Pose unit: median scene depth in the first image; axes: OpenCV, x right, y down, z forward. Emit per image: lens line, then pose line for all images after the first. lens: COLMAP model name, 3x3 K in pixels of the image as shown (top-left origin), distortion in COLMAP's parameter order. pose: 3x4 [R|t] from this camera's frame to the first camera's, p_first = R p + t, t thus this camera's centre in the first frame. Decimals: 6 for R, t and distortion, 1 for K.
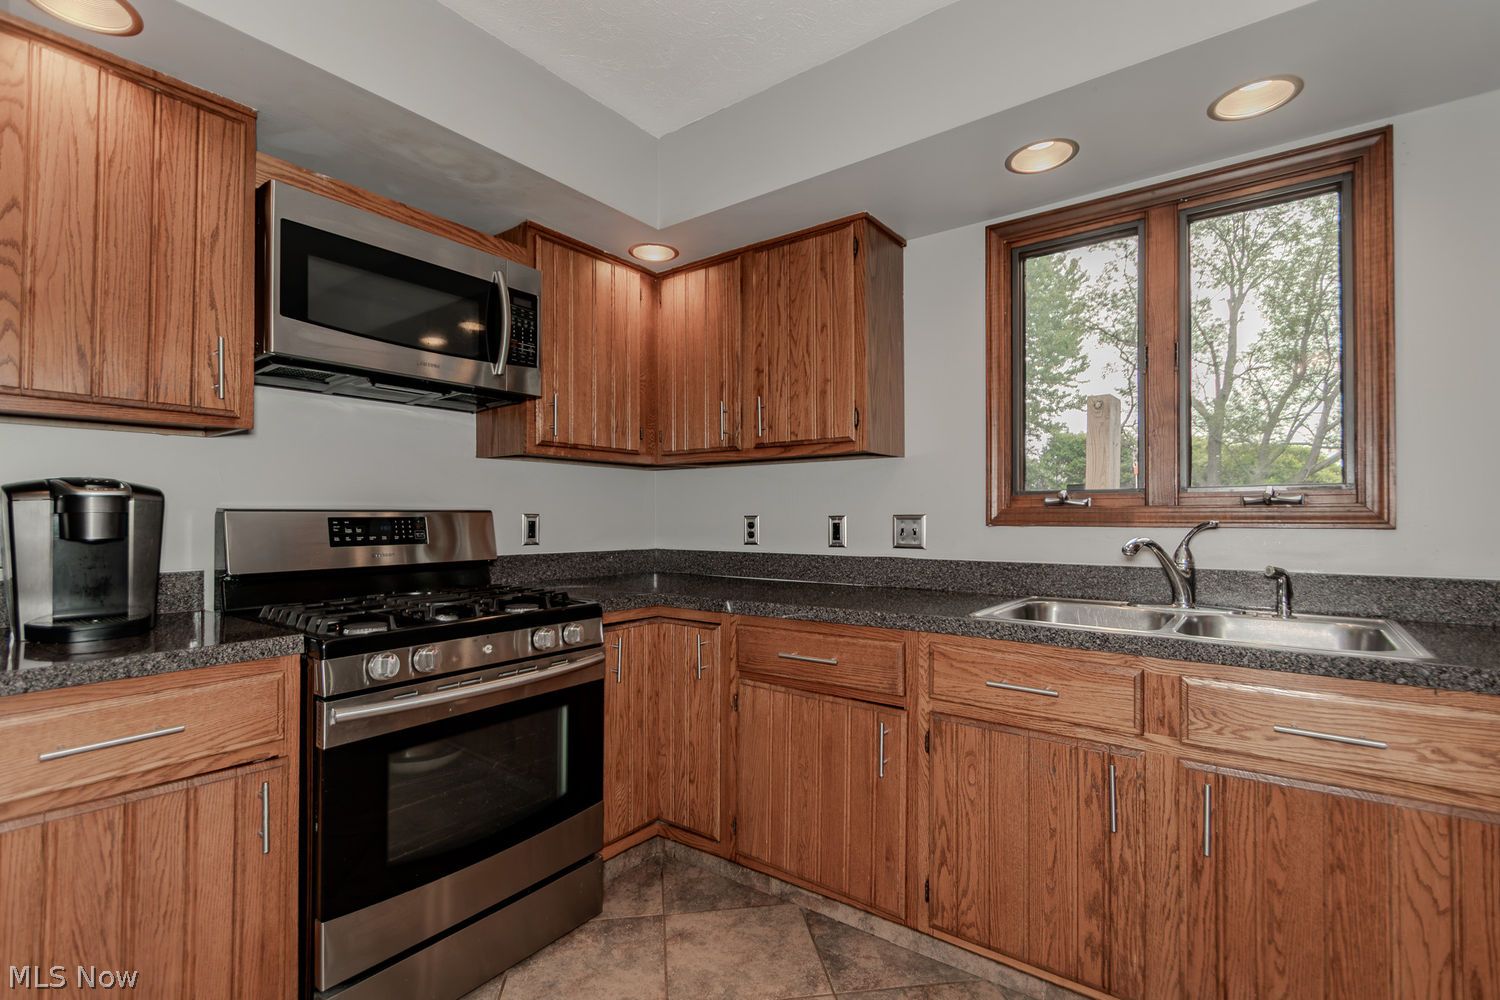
lens RADIAL K [[692.4, 0, 747.5], [0, 692.4, 508.6], [0, 0, 1]] dist [0.020020, -0.010754]
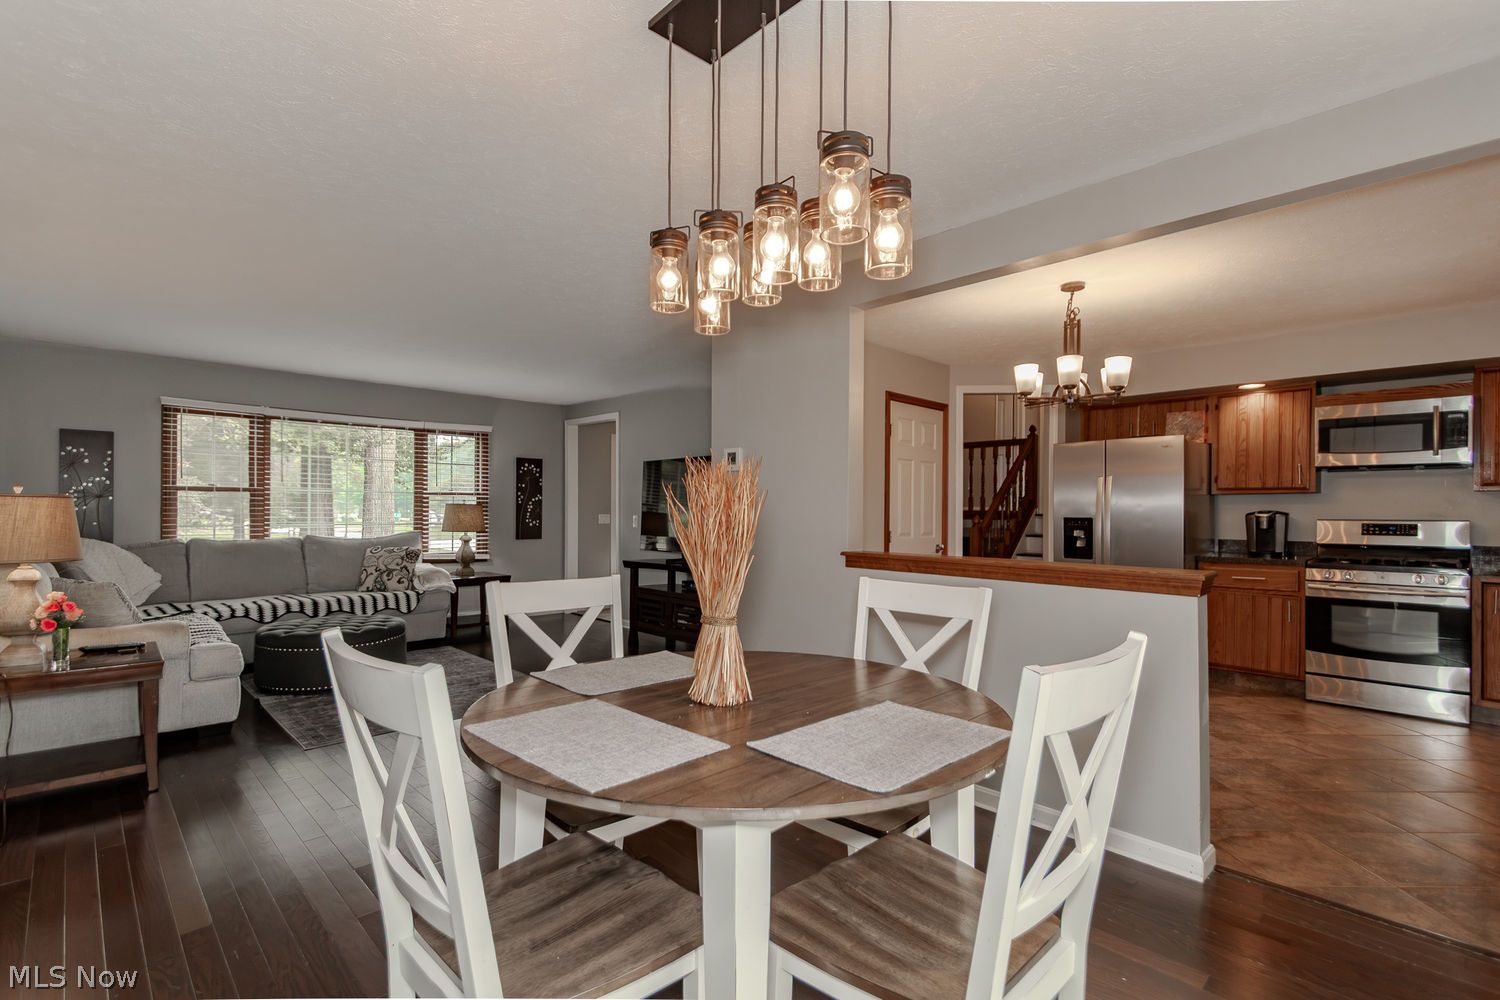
lens RADIAL K [[692.4, 0, 747.5], [0, 692.4, 508.6], [0, 0, 1]] dist [0.020020, -0.010754]
pose [[-0.153488, -0.003904, -0.988143, 2.136737], [0.006639, 0.999966, -0.004982, -0.040678], [0.988128, -0.007325, -0.153457, -0.748668]]
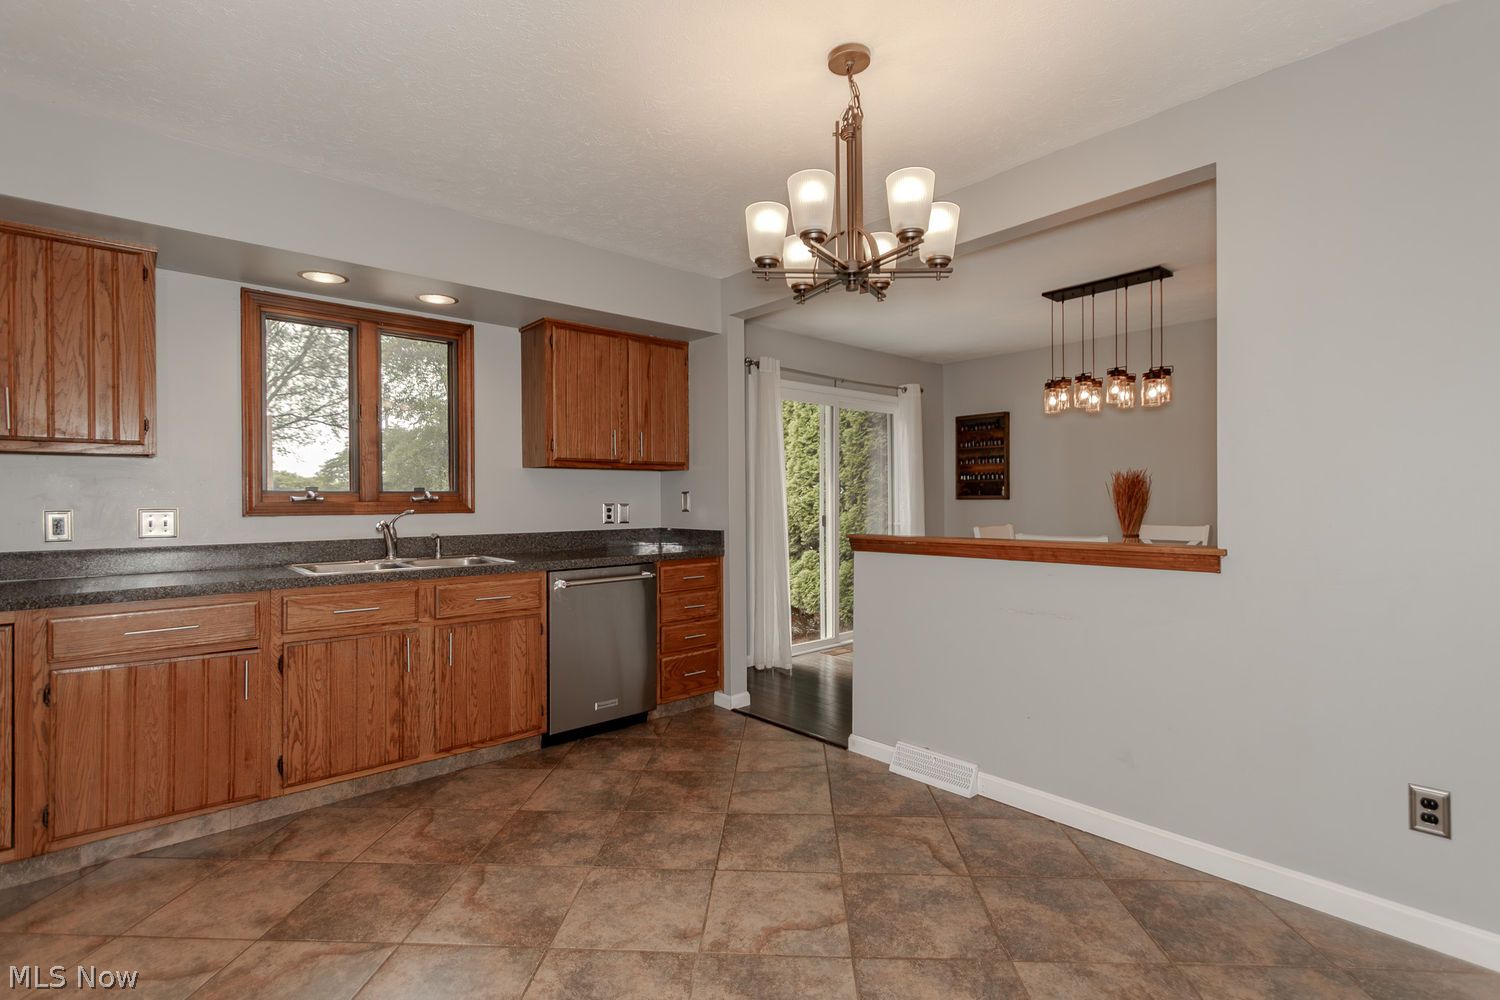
lens RADIAL K [[692.4, 0, 747.5], [0, 692.4, 508.6], [0, 0, 1]] dist [0.020020, -0.010754]
pose [[0.197159, -0.011722, 0.980301, -0.868493], [-0.005668, 0.999898, 0.013096, -0.014849], [-0.980355, -0.008139, 0.197073, -0.218964]]
